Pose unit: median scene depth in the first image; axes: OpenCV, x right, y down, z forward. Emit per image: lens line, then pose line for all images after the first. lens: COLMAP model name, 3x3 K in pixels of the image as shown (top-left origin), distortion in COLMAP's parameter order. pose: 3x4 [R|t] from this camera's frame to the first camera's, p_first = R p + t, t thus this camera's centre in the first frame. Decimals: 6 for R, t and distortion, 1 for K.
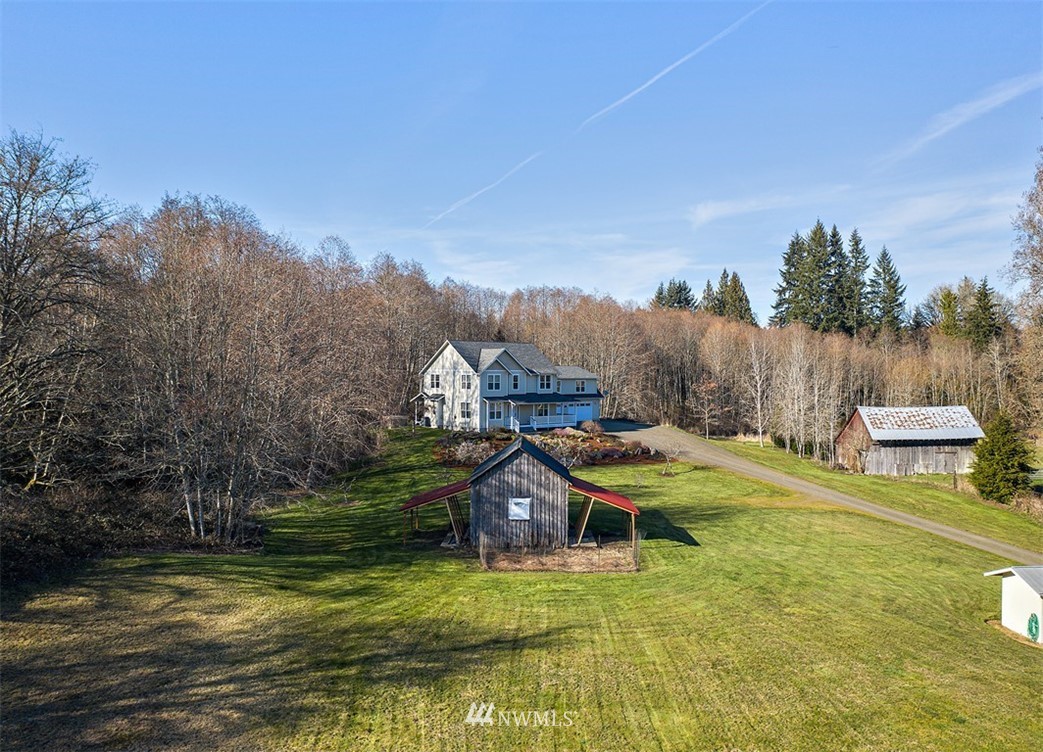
lens RADIAL K [[822.3, 0, 524.3], [0, 822.3, 360.6], [0, 0, 1]] dist [-0.015279, -0.003458]
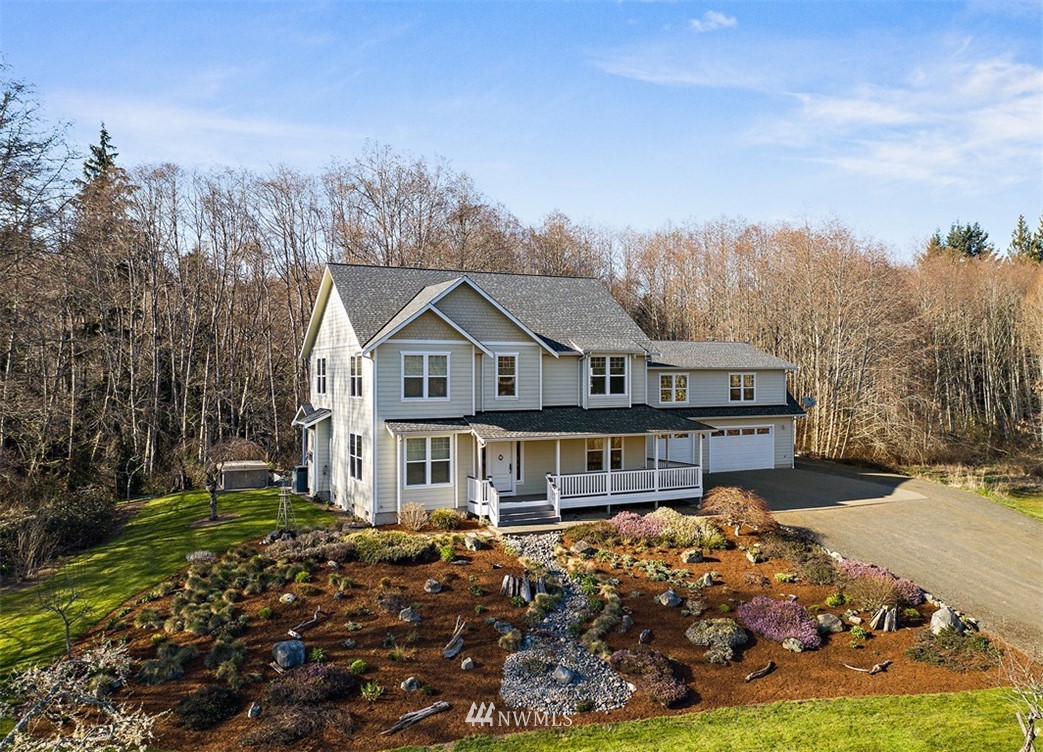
lens RADIAL K [[844.3, 0, 521.5], [0, 844.3, 376.0], [0, 0, 1]] dist [-0.015836, -0.003283]
pose [[0.958518, -0.010783, -0.284828, 0.095208], [0.014712, 0.999824, 0.011656, 0.021697], [0.284652, -0.015363, 0.958508, 0.639371]]
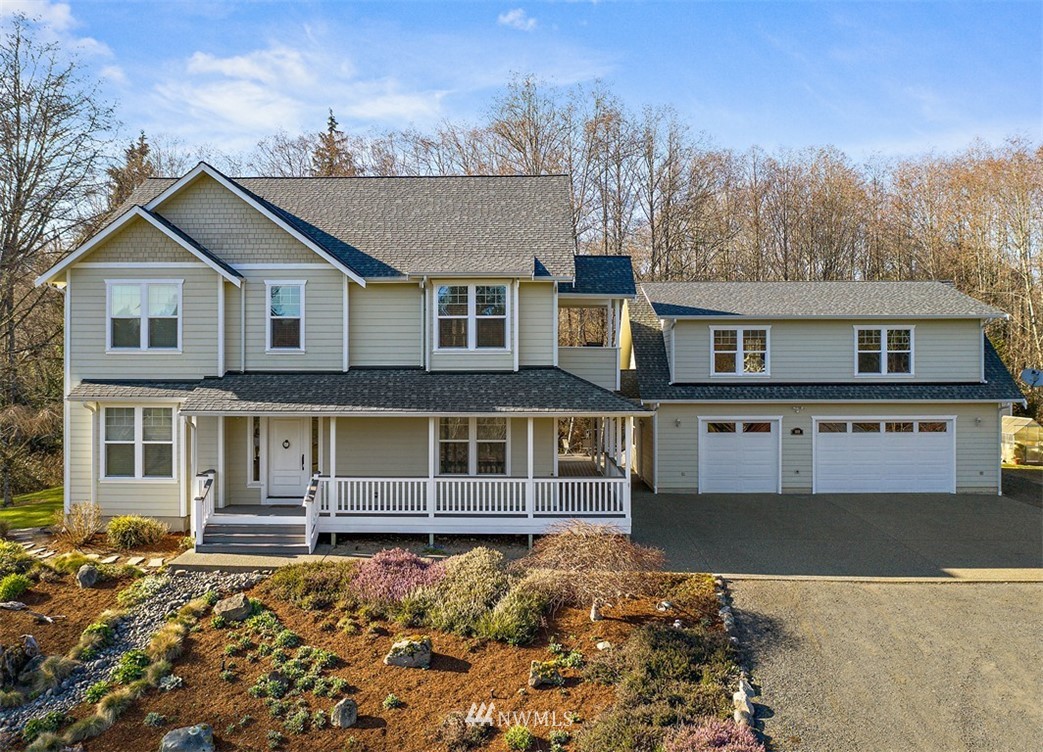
lens RADIAL K [[832.4, 0, 521.5], [0, 832.4, 376.0], [0, 0, 1]] dist [-0.013136, -0.007013]
pose [[0.712720, -0.005866, -0.701424, 0.188873], [0.015390, 0.999855, 0.007276, 0.040634], [0.701280, -0.015981, 0.712707, 0.859263]]
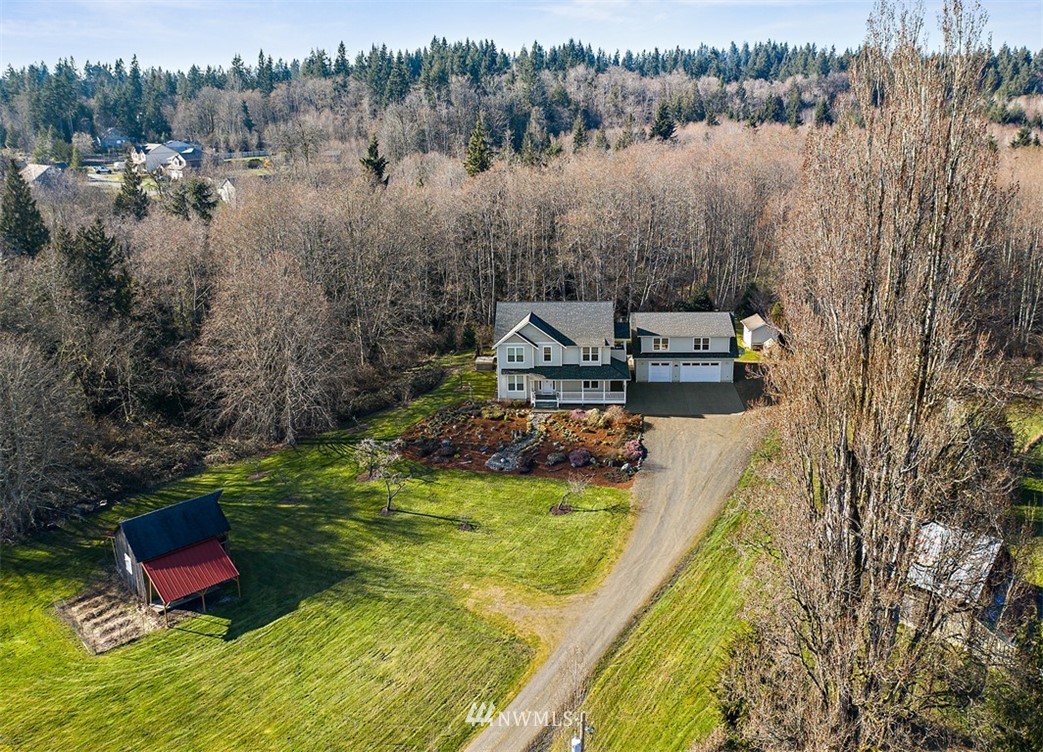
lens RADIAL K [[822.3, 0, 524.3], [0, 822.3, 360.6], [0, 0, 1]] dist [-0.015279, -0.003458]
pose [[0.683246, 0.195375, -0.703565, 0.637232], [0.033496, 0.954138, 0.297486, -0.248859], [0.729420, -0.226823, 0.645367, 0.342689]]
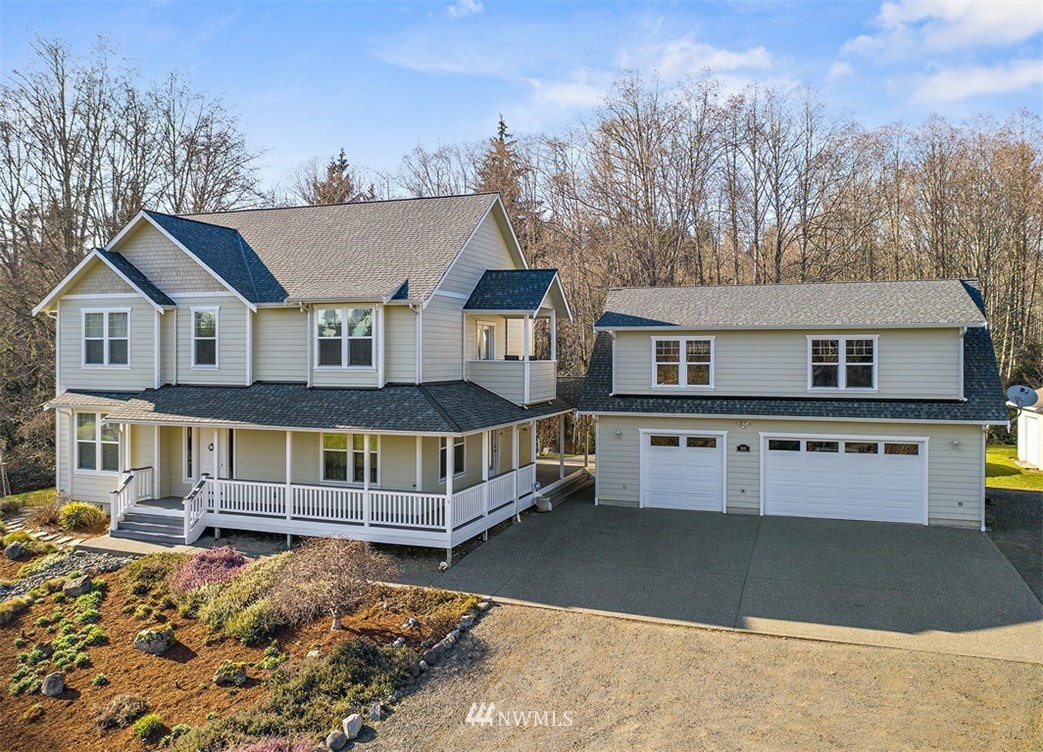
lens RADIAL K [[822.3, 0, 524.3], [0, 822.3, 360.6], [0, 0, 1]] dist [-0.015279, -0.003458]
pose [[0.456861, 0.000141, -0.889538, 0.259489], [0.013299, 0.999887, 0.006989, 0.032143], [0.889439, -0.015023, 0.456808, 0.944614]]
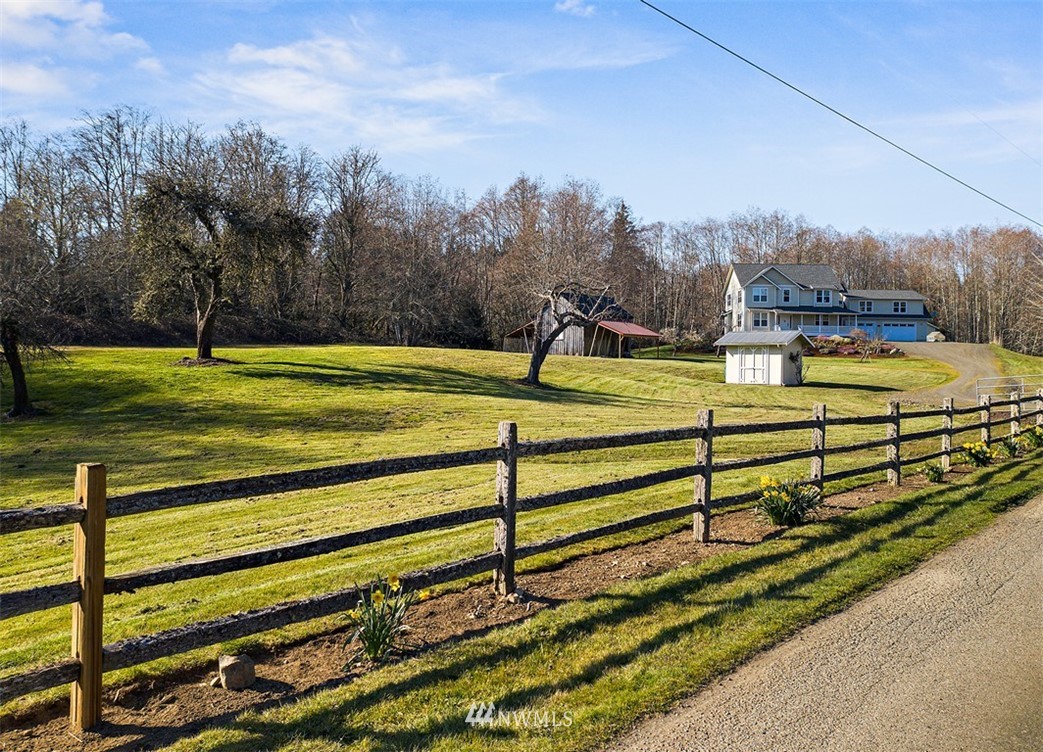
lens RADIAL K [[822.3, 0, 524.3], [0, 822.3, 360.6], [0, 0, 1]] dist [-0.015279, -0.003458]
pose [[0.729445, -0.005847, -0.684014, 0.489056], [0.001926, 0.999977, -0.006494, 0.119584], [0.684037, 0.003419, 0.729440, -0.077484]]
